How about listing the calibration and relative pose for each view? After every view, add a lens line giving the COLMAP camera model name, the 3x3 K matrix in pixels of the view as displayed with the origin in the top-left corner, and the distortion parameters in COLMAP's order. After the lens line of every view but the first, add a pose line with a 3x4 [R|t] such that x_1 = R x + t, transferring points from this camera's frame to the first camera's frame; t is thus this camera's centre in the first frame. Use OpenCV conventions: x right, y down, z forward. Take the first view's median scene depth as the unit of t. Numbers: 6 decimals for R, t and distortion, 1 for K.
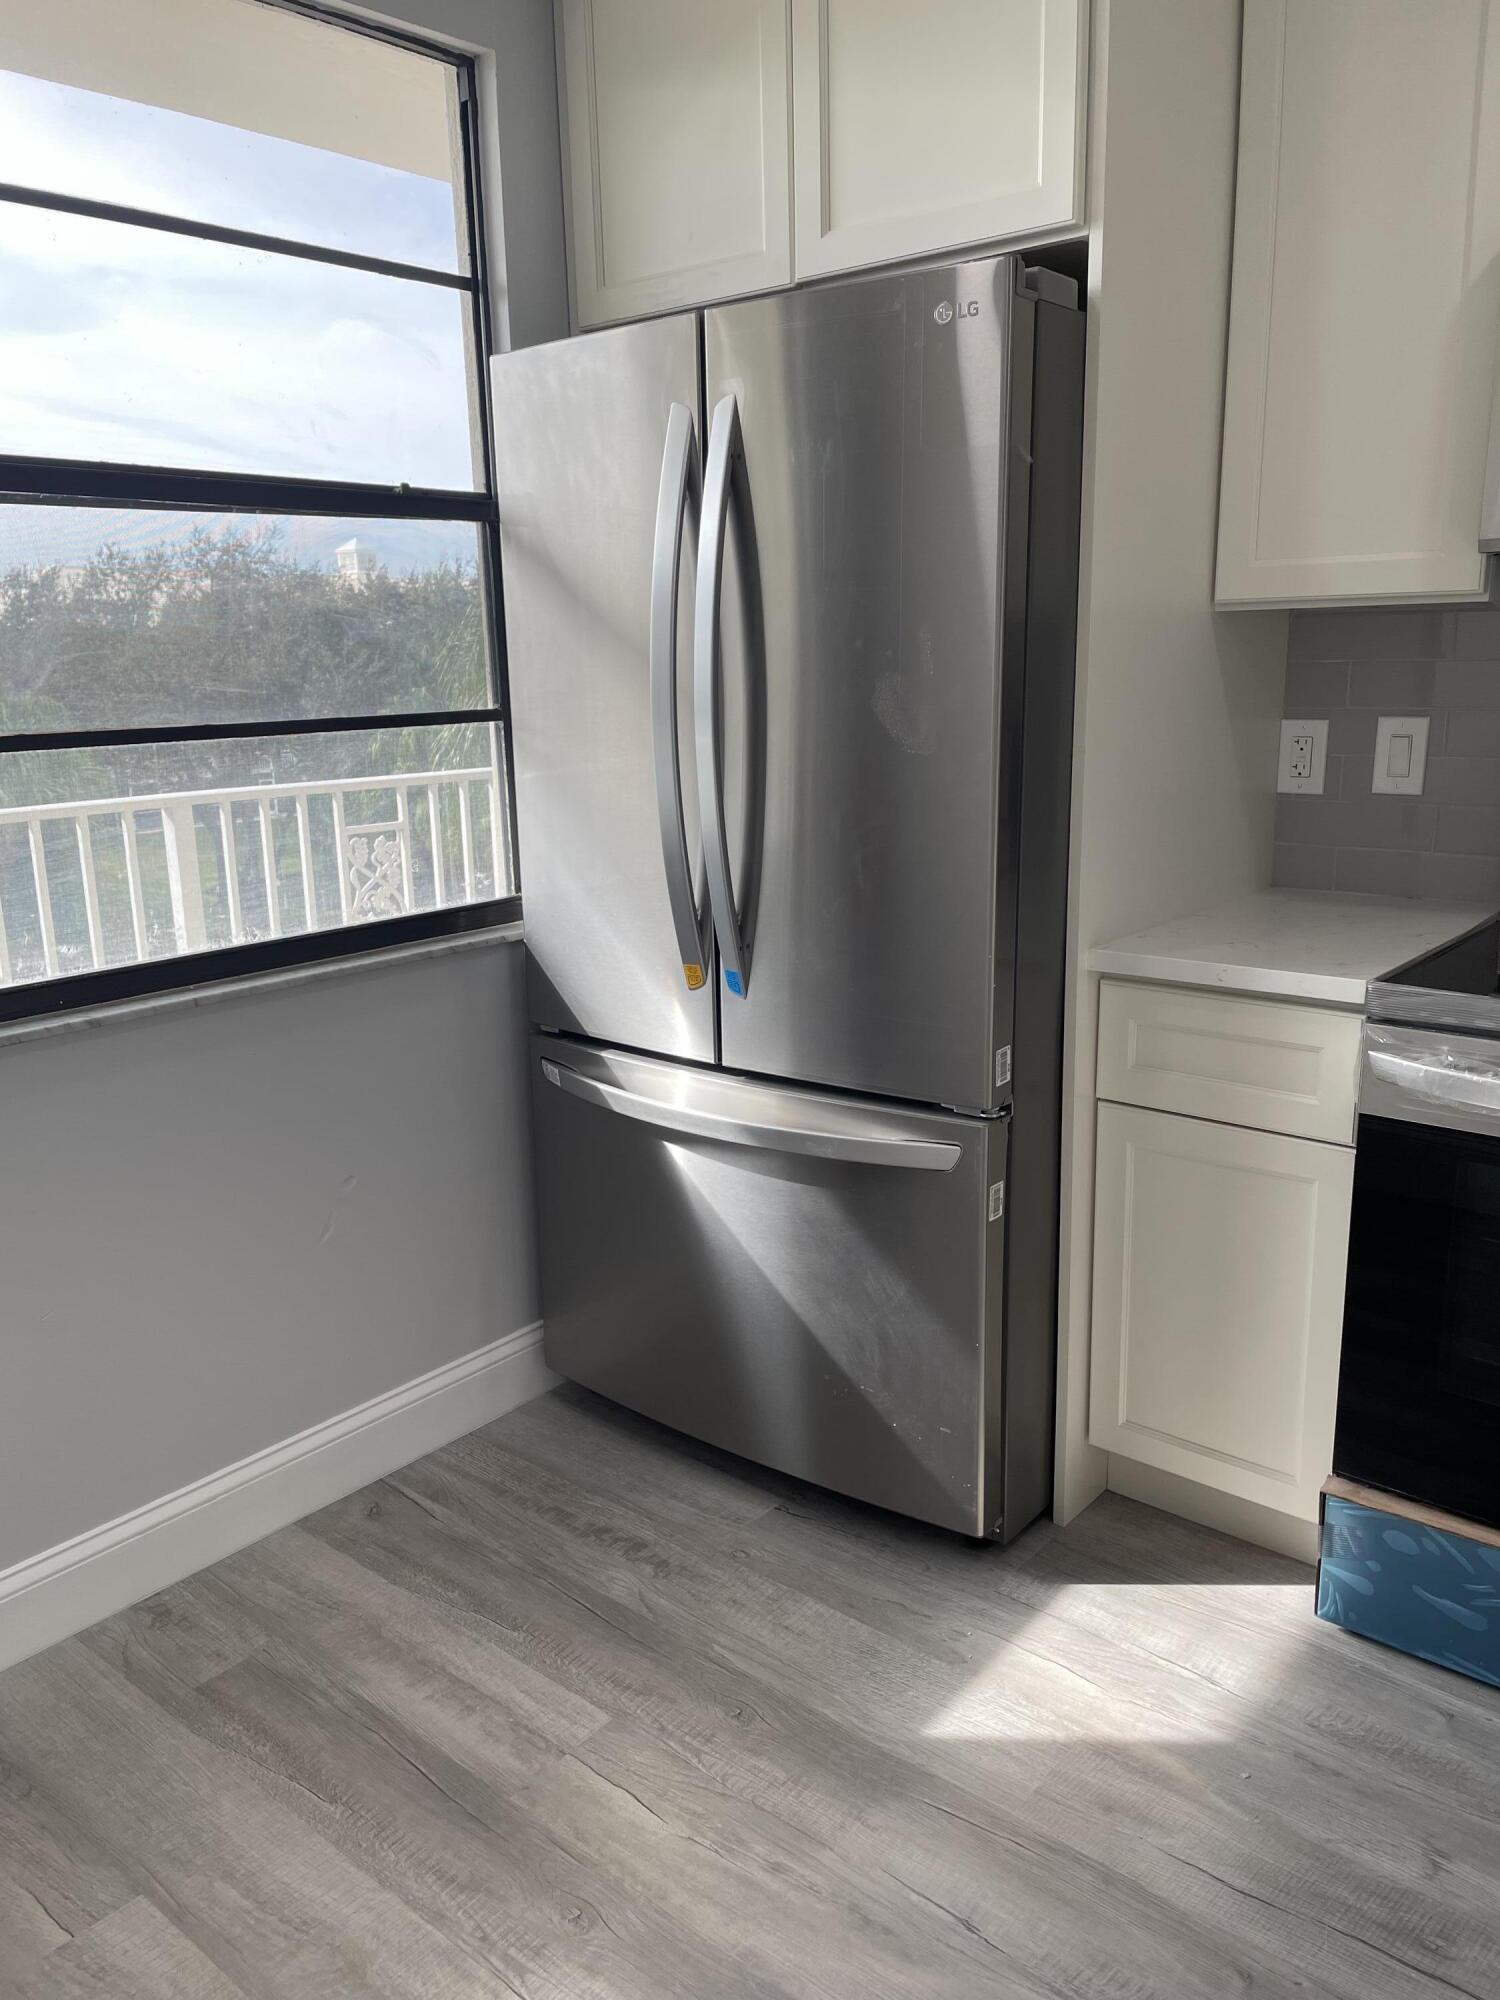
lens RADIAL K [[1511.7, 0, 743.6], [0, 1511.7, 1018.8], [0, 0, 1]] dist [0.095137, -0.119538]
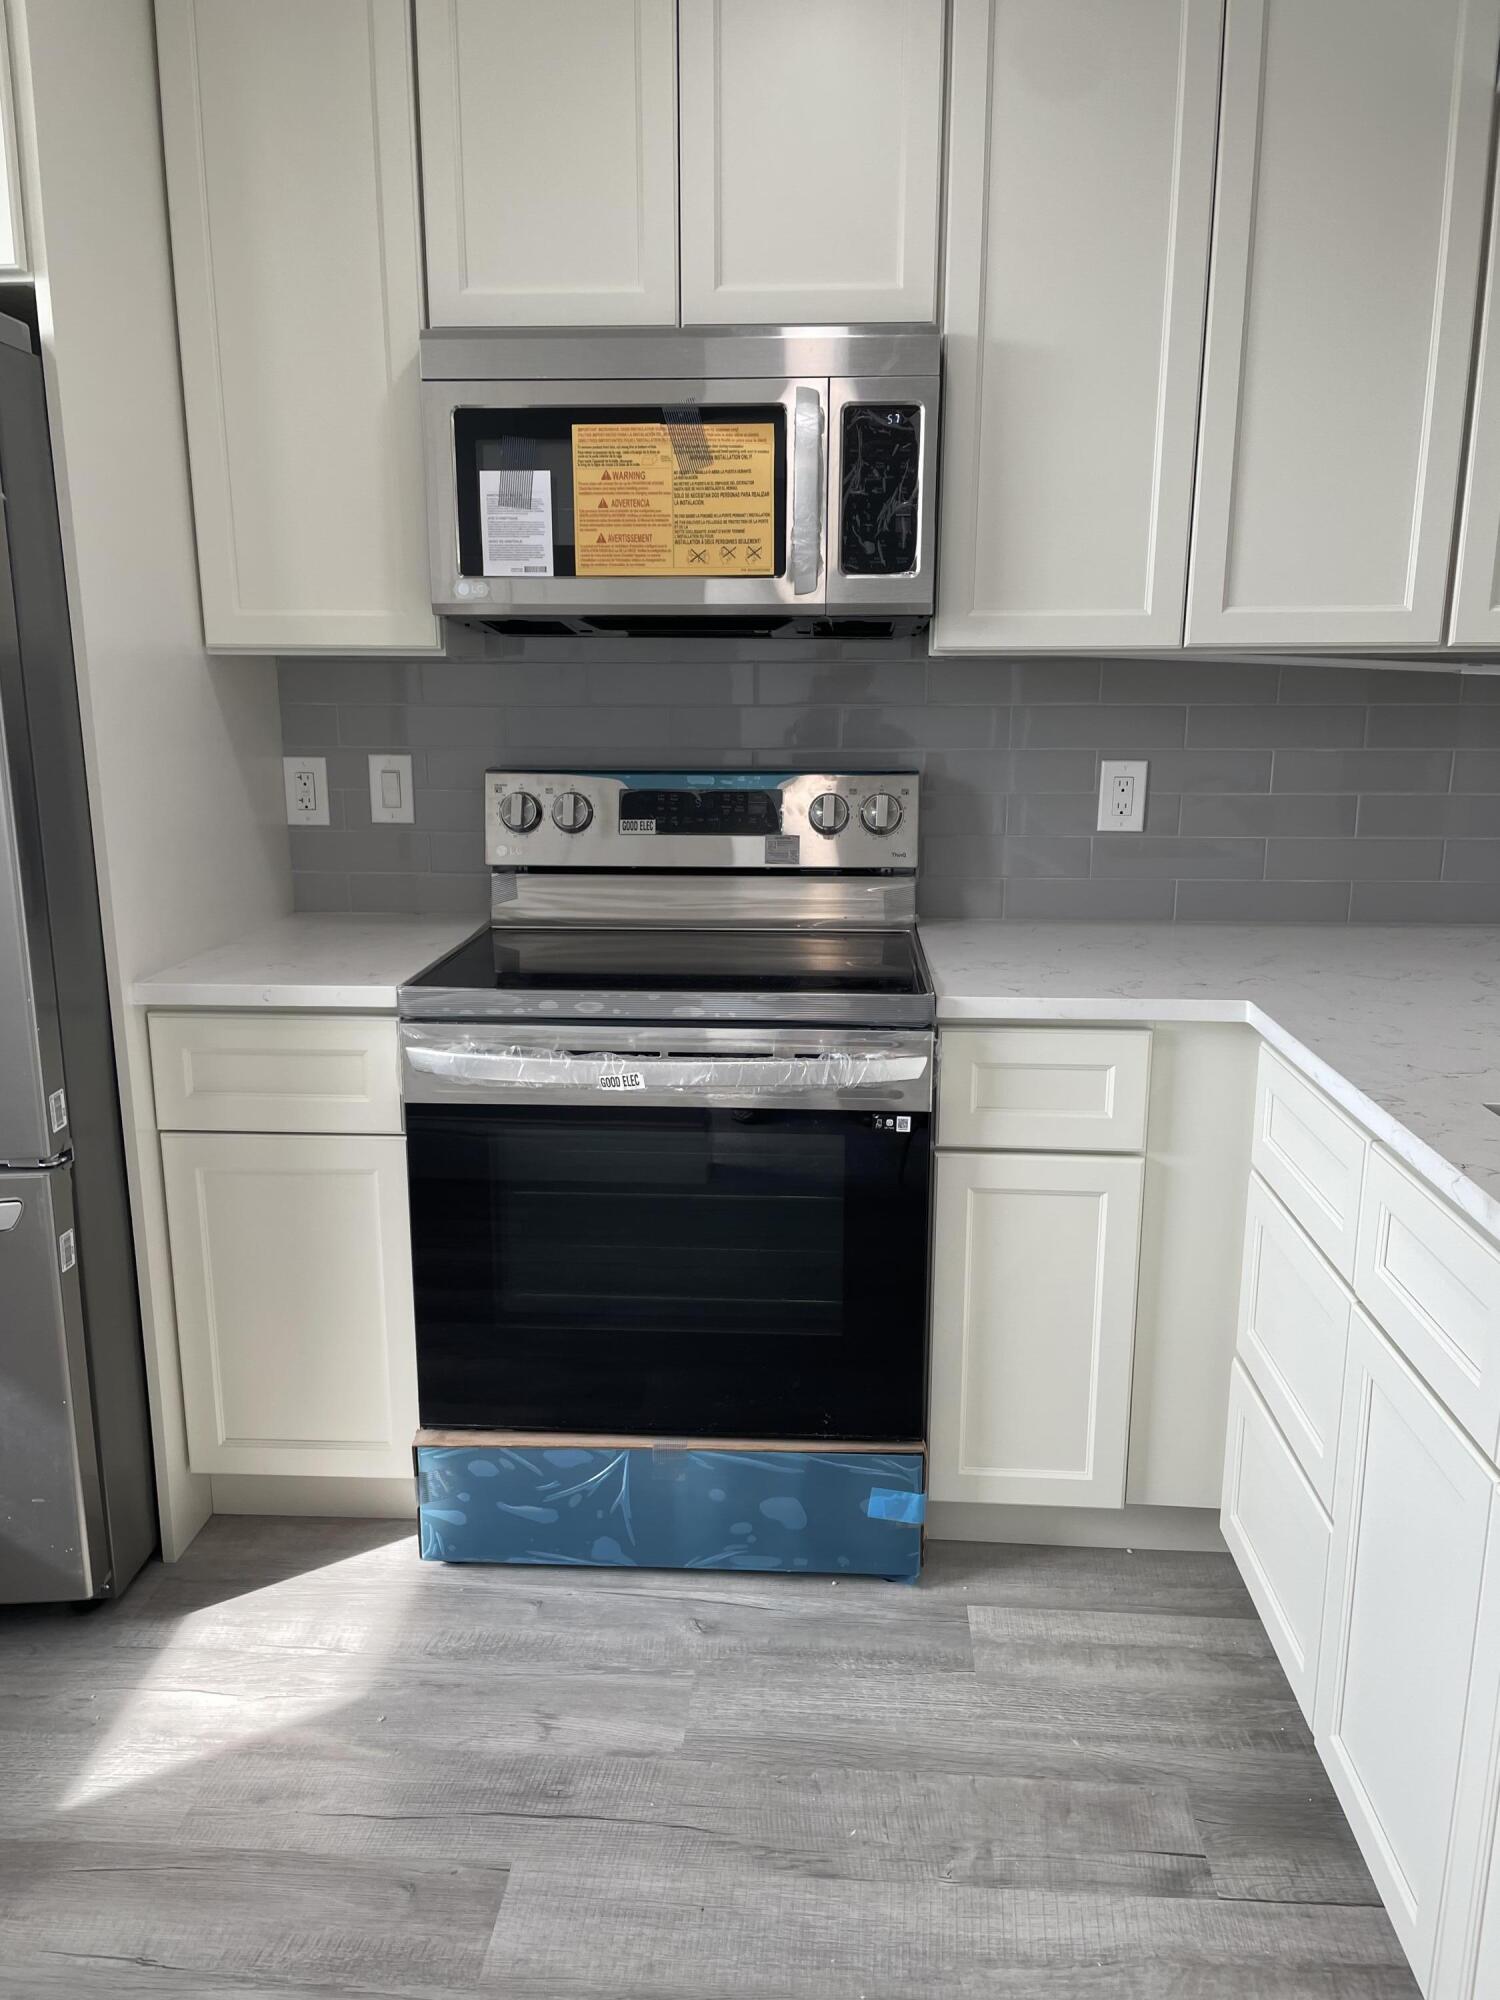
lens RADIAL K [[1511.7, 0, 743.6], [0, 1511.7, 1018.8], [0, 0, 1]] dist [0.095137, -0.119538]
pose [[0.804211, -0.112638, 0.583572, -0.042052], [0.126655, 0.991803, 0.016891, 0.011532], [-0.580691, 0.060328, 0.811886, -0.056968]]
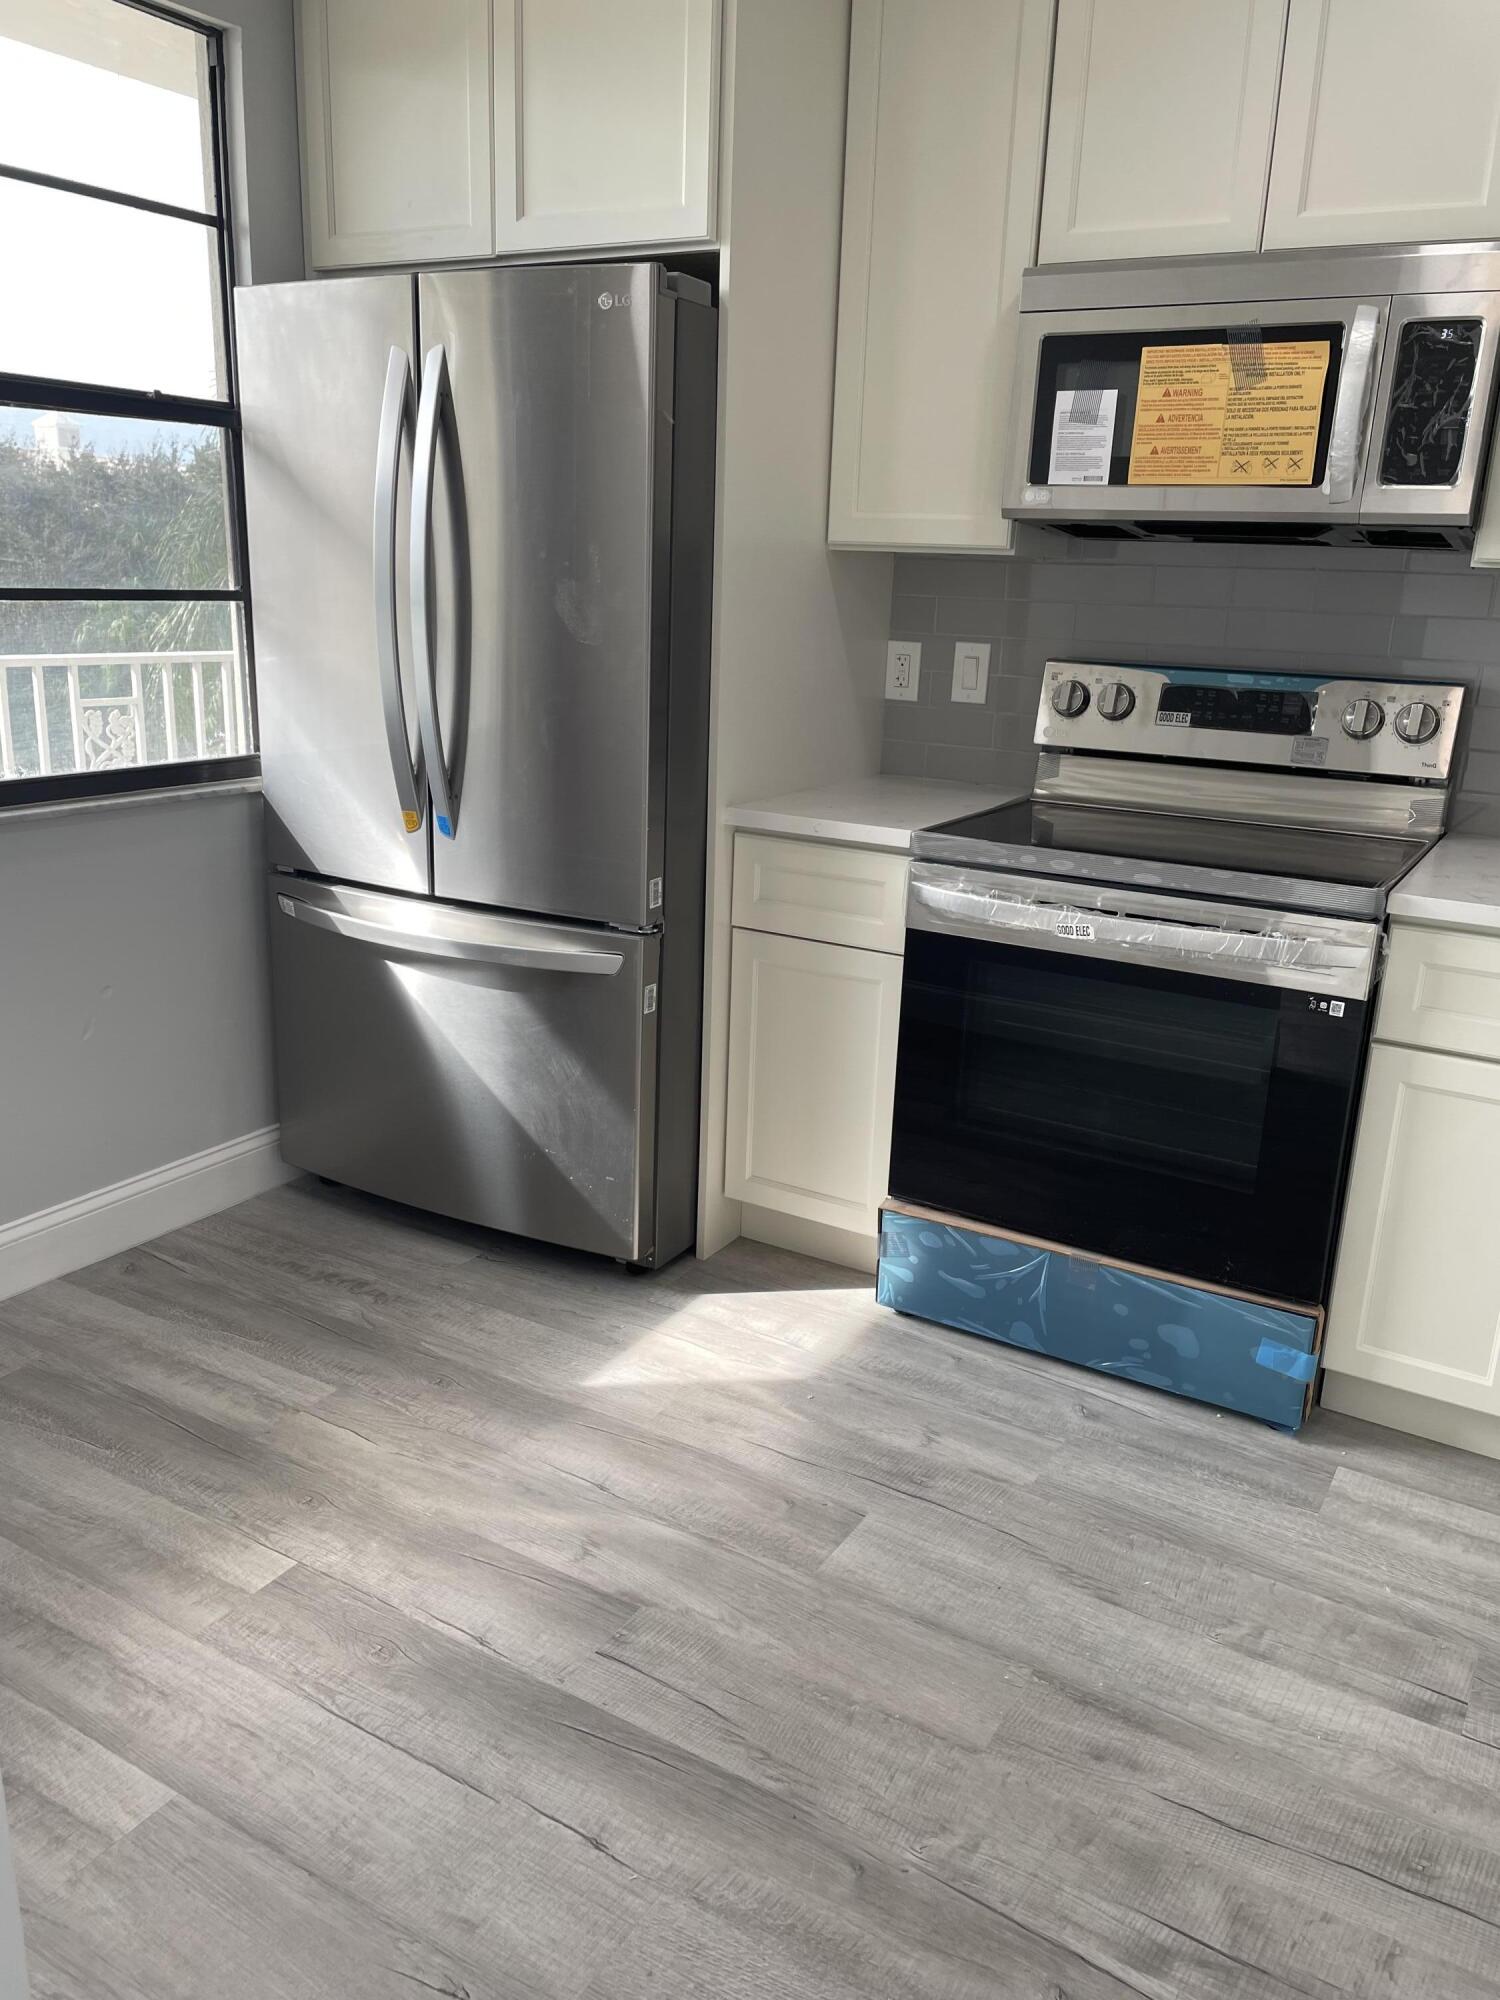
lens RADIAL K [[1508.5, 0, 768.2], [0, 1508.5, 1007.7], [0, 0, 1]] dist [0.094294, -0.124695]
pose [[0.982736, 0.008623, 0.184814, 0.027845], [-0.016366, 0.999049, 0.040413, 0.074544], [-0.184290, -0.042740, 0.981942, -0.287860]]
